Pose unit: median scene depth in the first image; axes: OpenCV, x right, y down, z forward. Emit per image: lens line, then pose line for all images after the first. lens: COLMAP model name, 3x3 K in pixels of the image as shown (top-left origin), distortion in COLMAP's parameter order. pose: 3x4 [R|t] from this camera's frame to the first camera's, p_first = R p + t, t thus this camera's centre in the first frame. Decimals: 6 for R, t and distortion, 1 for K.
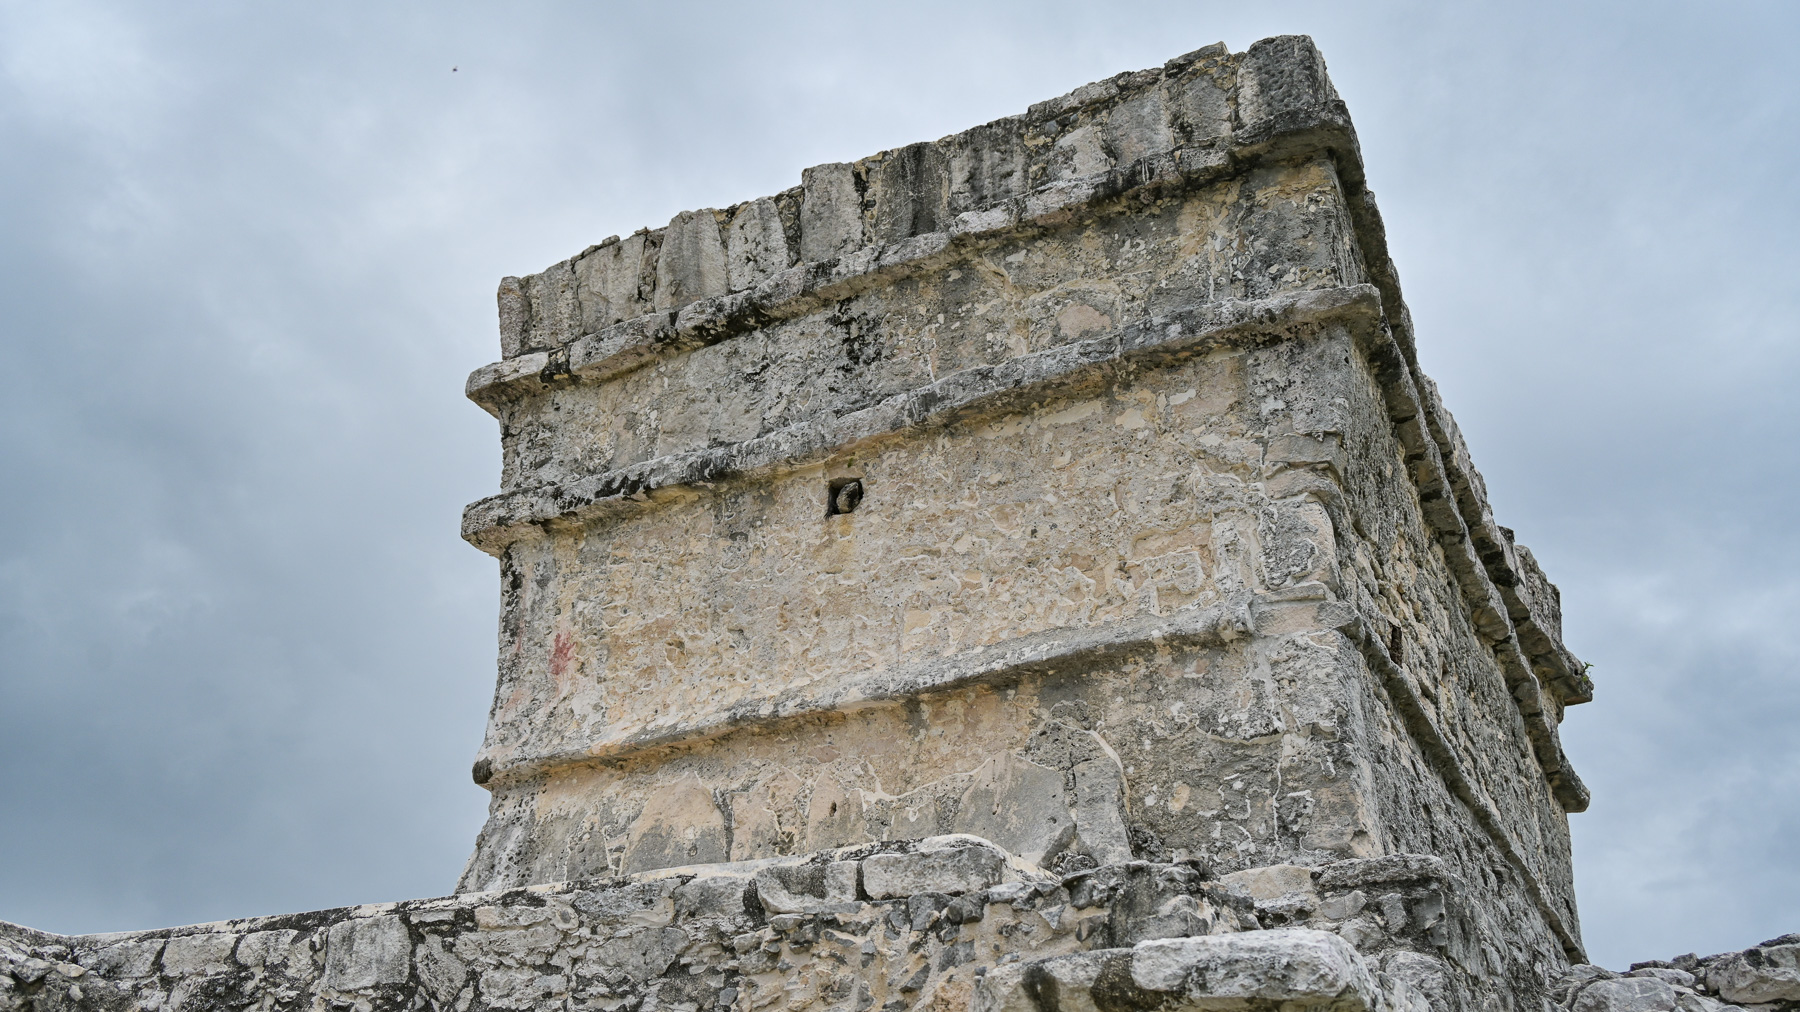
lens RADIAL K [[1819.3, 0, 900.0], [0, 1819.3, 506.0], [0, 0, 1]] dist [-0.004317, 0.018136]
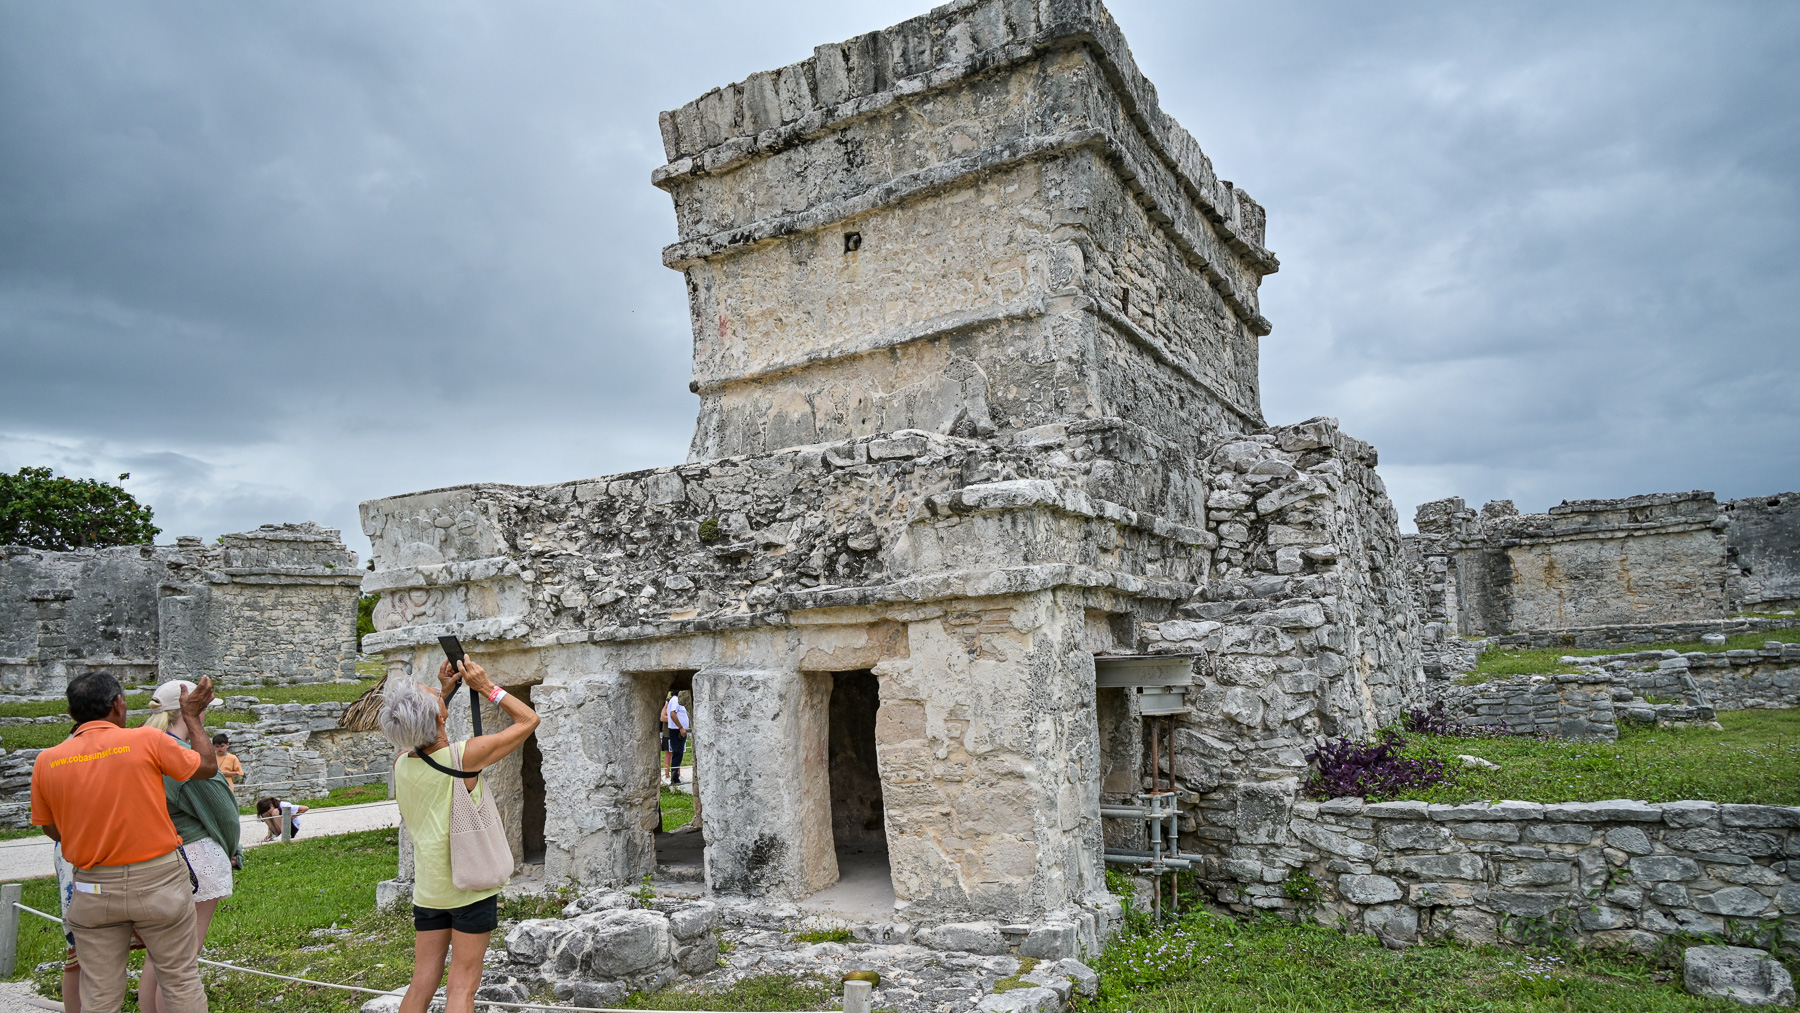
lens RADIAL K [[1819.3, 0, 900.0], [0, 1819.3, 506.5], [0, 0, 1]] dist [-0.004317, 0.018136]
pose [[0.994216, -0.075153, -0.076719, 0.157414], [0.098518, 0.922616, 0.372927, -0.490668], [0.042755, -0.378329, 0.924683, -0.987501]]
